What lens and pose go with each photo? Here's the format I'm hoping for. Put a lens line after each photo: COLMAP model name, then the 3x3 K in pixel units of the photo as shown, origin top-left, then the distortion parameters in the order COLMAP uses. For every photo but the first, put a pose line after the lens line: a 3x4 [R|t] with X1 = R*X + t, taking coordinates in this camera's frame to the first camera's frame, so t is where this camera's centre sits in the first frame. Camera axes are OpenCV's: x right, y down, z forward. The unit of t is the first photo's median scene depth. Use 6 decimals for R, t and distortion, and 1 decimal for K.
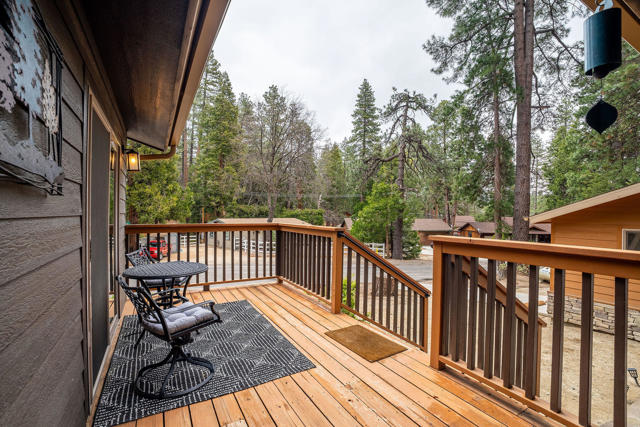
lens RADIAL K [[297.2, 0, 319.1], [0, 297.2, 214.9], [0, 0, 1]] dist [-0.047367, 0.009258]
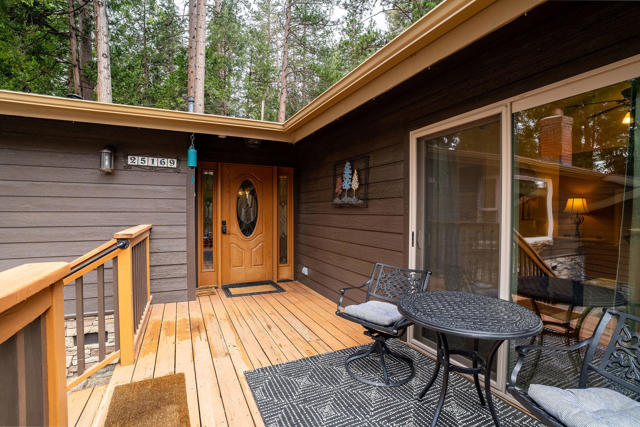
lens RADIAL K [[297.2, 0, 320.5], [0, 297.2, 214.8], [0, 0, 1]] dist [-0.047367, 0.009258]
pose [[-0.997778, -0.013796, 0.065175, -0.324614], [-0.013231, 0.999871, 0.009085, -0.007153], [-0.065292, 0.008202, -0.997832, 1.992814]]
